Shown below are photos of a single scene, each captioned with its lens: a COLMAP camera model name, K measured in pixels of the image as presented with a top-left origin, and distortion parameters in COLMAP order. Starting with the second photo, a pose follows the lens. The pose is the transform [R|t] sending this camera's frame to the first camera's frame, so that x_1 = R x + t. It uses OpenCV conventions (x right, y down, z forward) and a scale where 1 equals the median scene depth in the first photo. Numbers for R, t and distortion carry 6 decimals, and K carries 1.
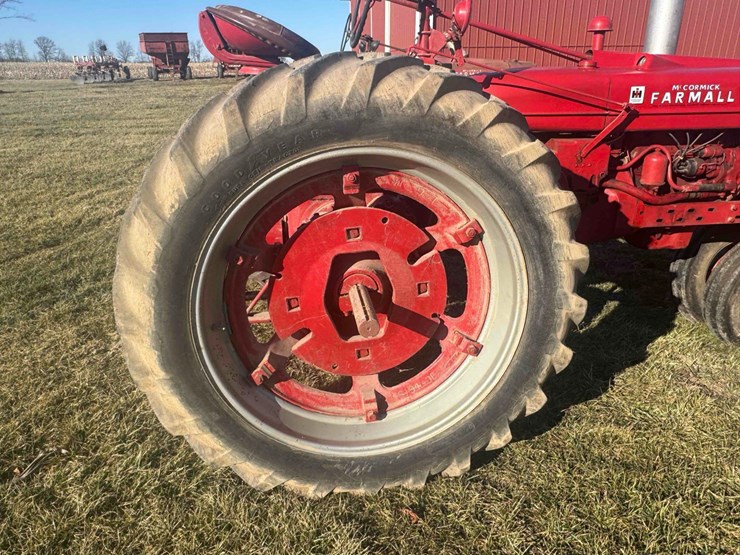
lens RADIAL K [[523.4, 0, 367.7], [0, 523.4, 273.7], [0, 0, 1]] dist [-0.008157, 0.007082]
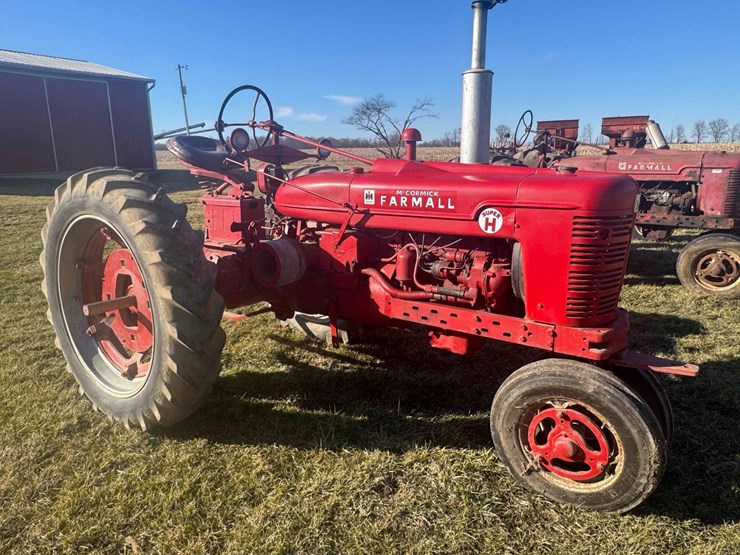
lens RADIAL K [[523.4, 0, 363.1], [0, 523.4, 277.9], [0, 0, 1]] dist [-0.008157, 0.007082]
pose [[0.713022, 0.158502, -0.682991, 1.604509], [-0.248669, 0.967957, -0.034969, -0.152835], [0.655563, 0.194772, 0.729589, 0.222033]]
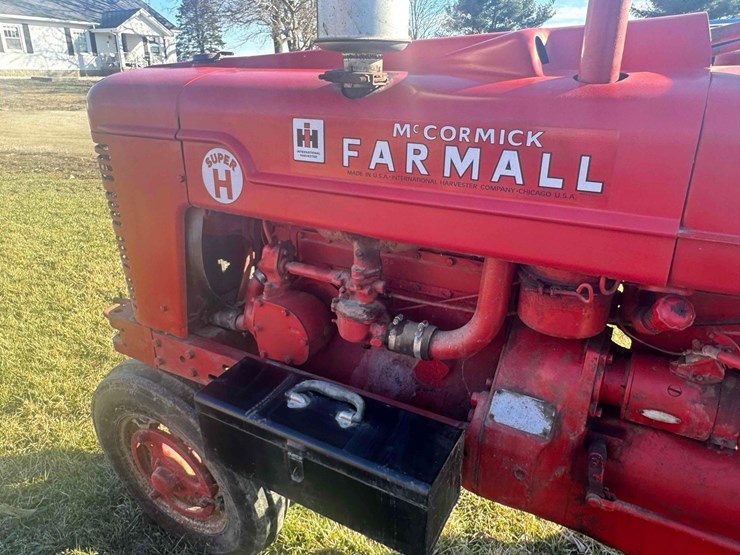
lens RADIAL K [[523.4, 0, 368.7], [0, 523.4, 273.9], [0, 0, 1]] dist [-0.008157, 0.007082]
pose [[0.797261, 0.236003, -0.555587, 0.963927], [-0.232229, 0.969482, 0.078572, -0.346983], [0.557175, 0.066381, 0.827737, 0.856402]]
